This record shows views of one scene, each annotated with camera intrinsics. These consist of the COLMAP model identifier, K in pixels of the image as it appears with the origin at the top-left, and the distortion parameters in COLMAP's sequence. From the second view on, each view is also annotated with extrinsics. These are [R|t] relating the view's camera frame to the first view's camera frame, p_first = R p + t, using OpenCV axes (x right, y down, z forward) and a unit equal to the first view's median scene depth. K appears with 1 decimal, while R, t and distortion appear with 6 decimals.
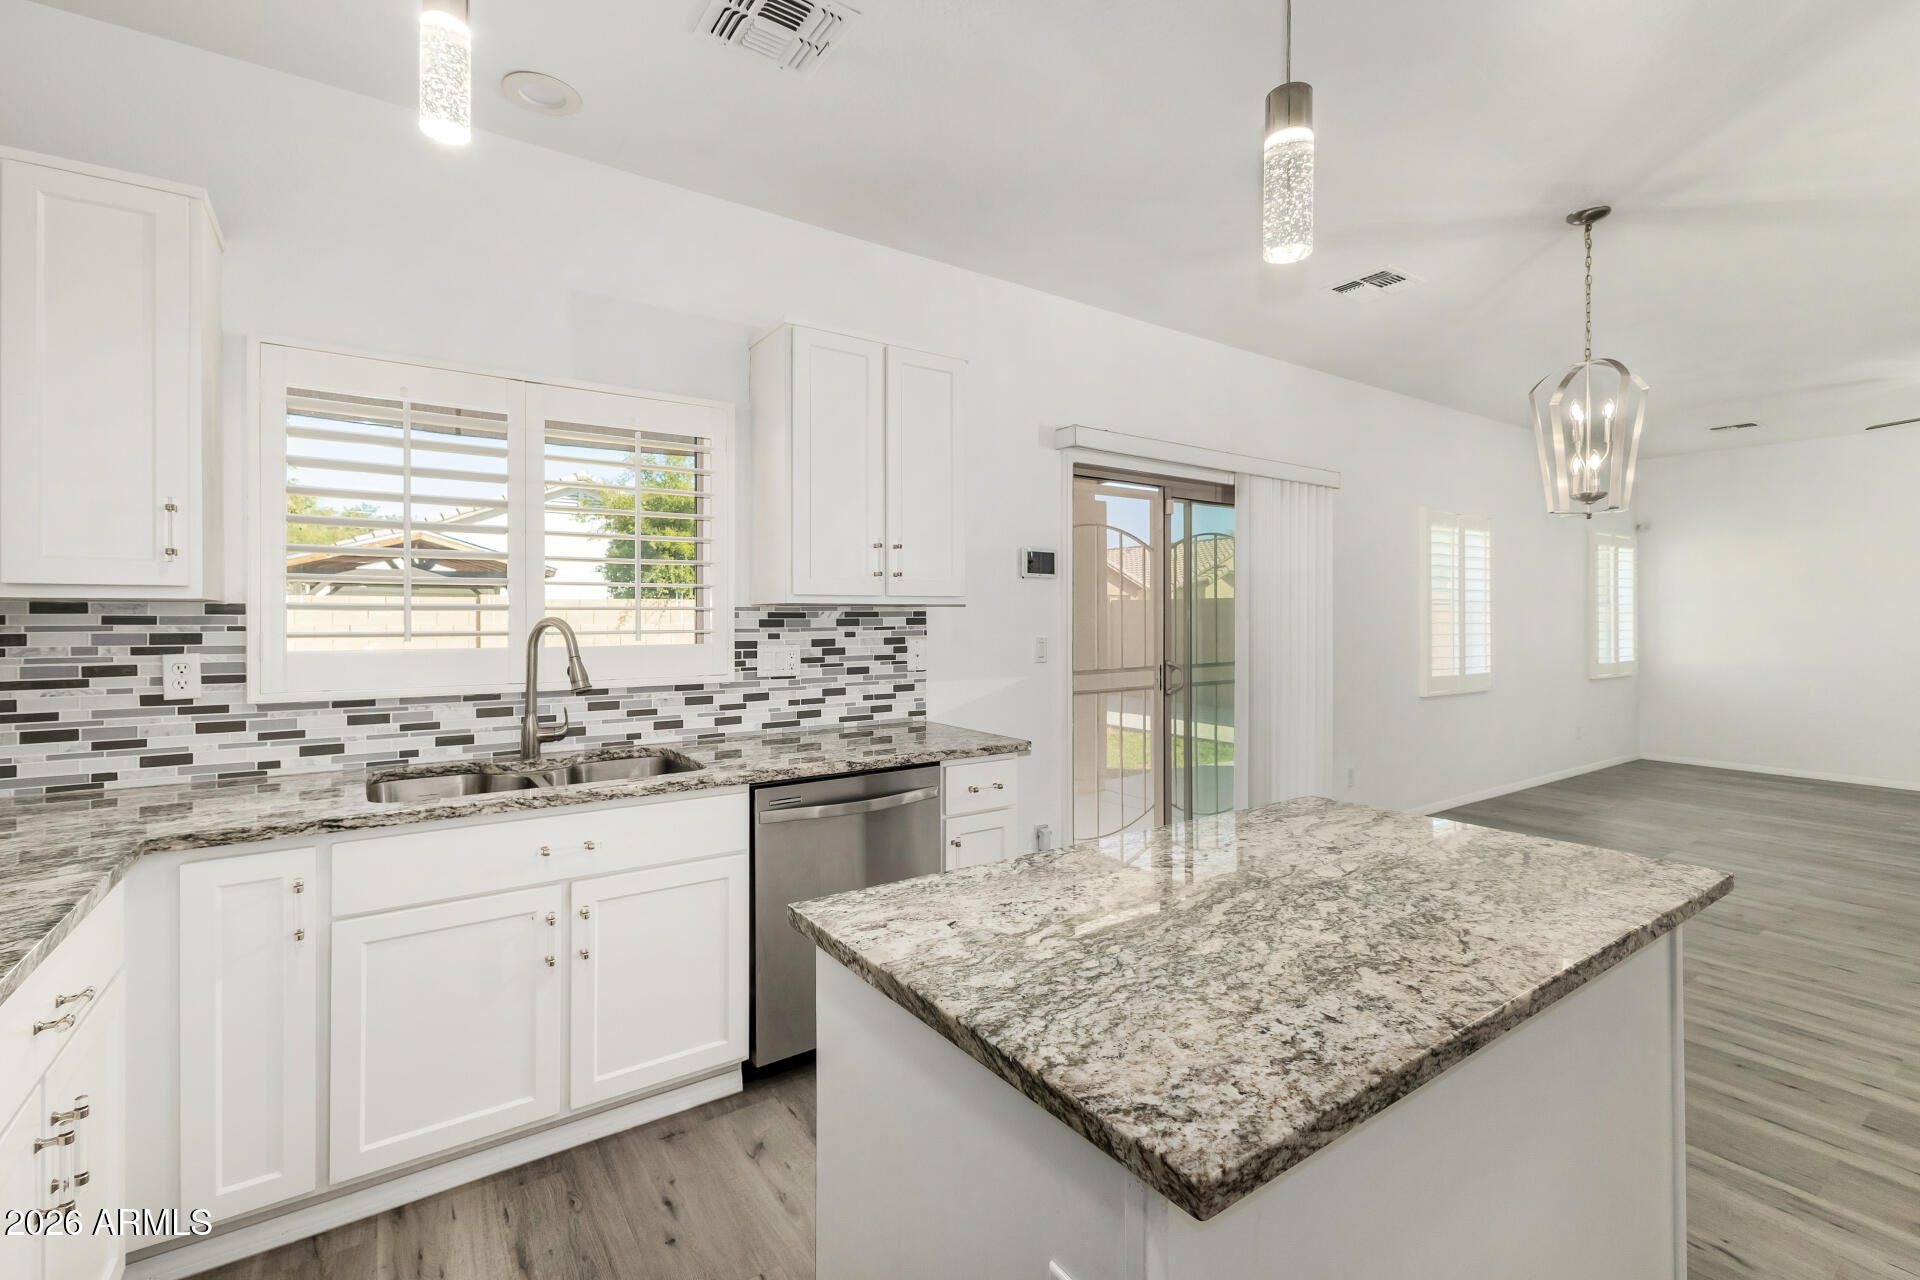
lens RADIAL K [[830.0, 0, 973.0], [0, 830.0, 623.0], [0, 0, 1]] dist [0.007435, -0.001677]
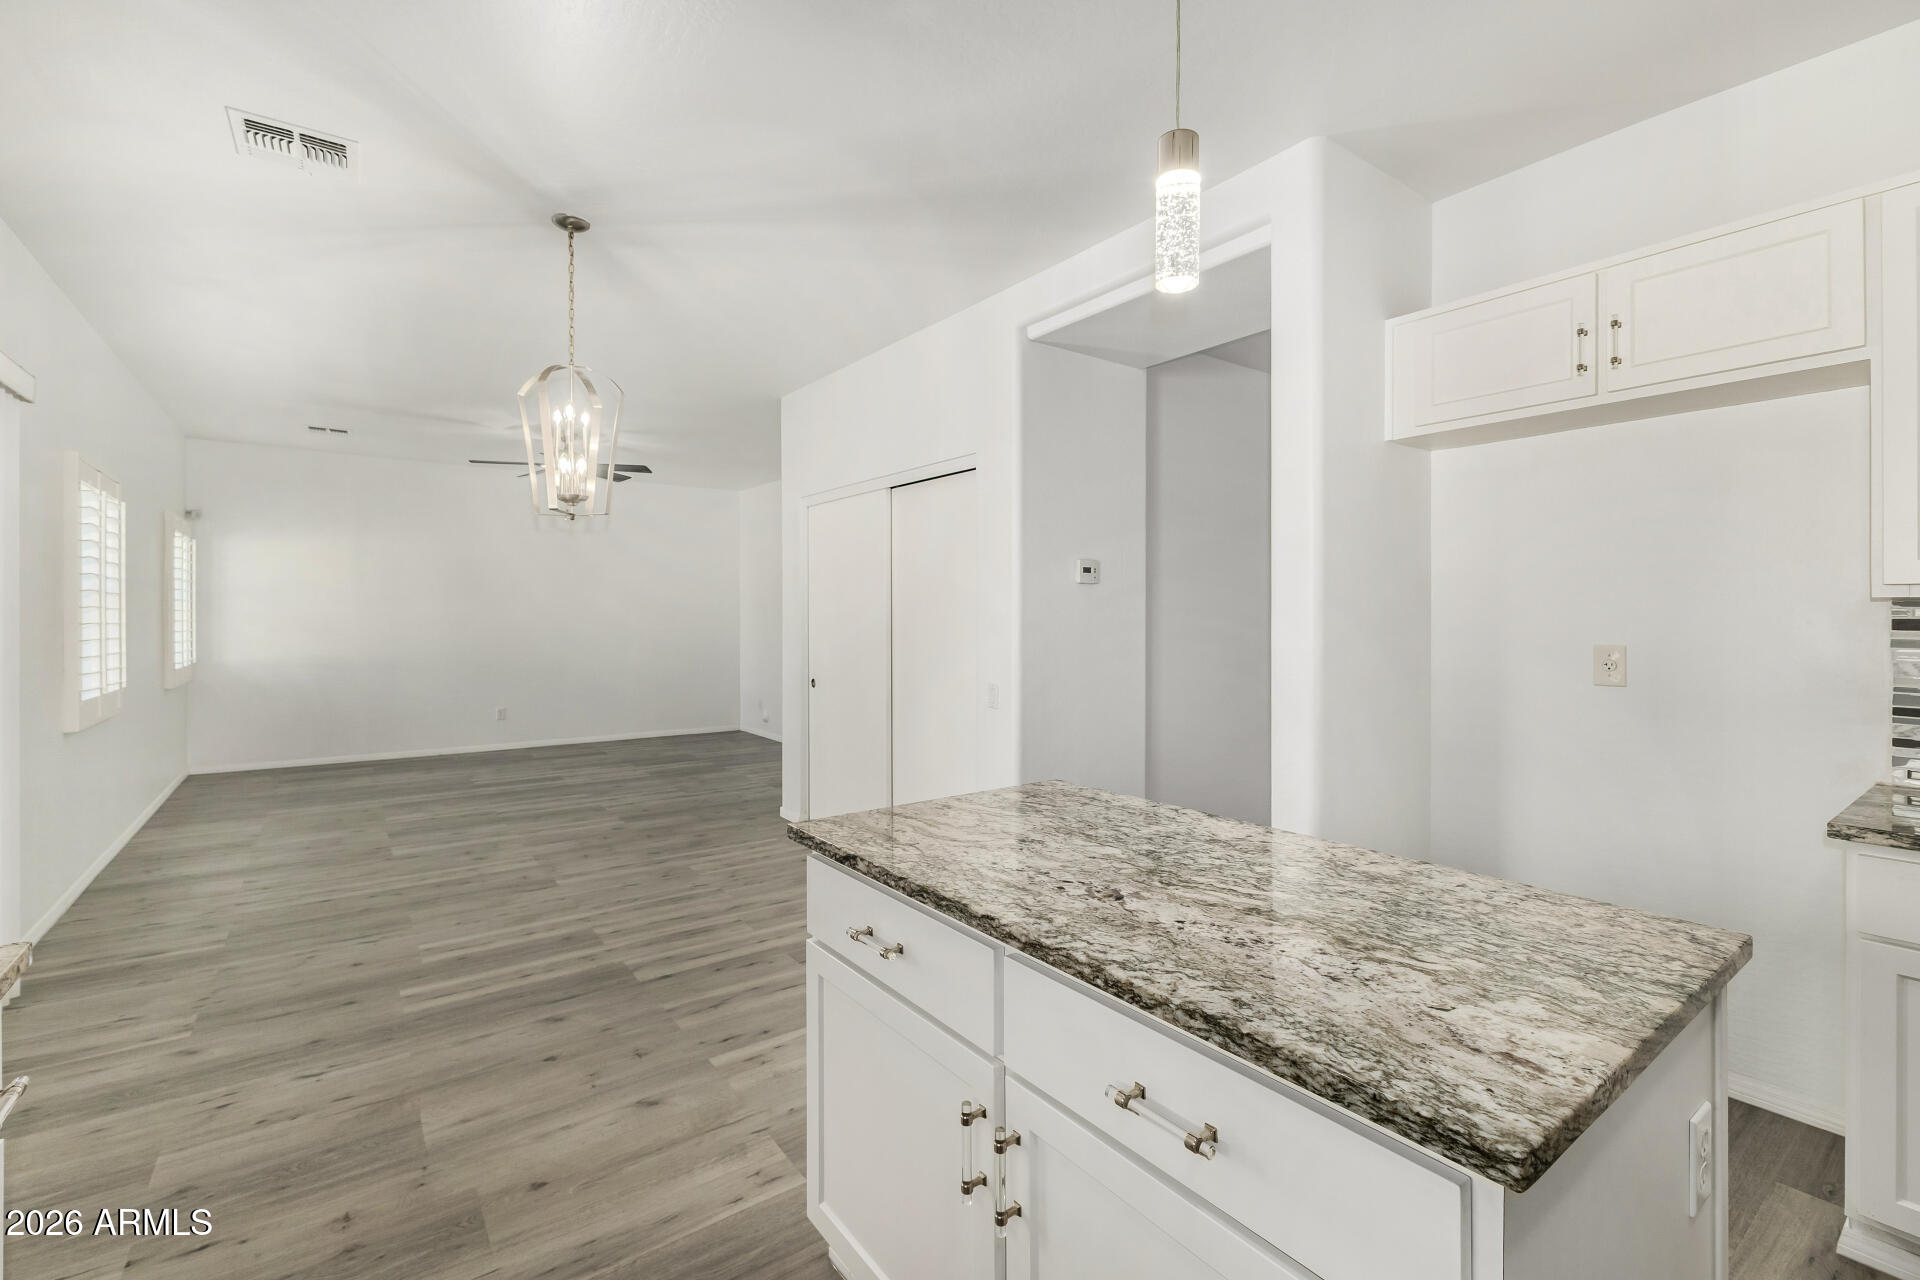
lens RADIAL K [[830.0, 0, 968.6], [0, 830.0, 620.7], [0, 0, 1]] dist [0.007435, -0.001677]
pose [[-0.012048, -0.003520, 0.999921, -0.836797], [0.004775, 0.999982, 0.003578, -0.007109], [-0.999916, 0.004817, -0.012031, 1.516902]]
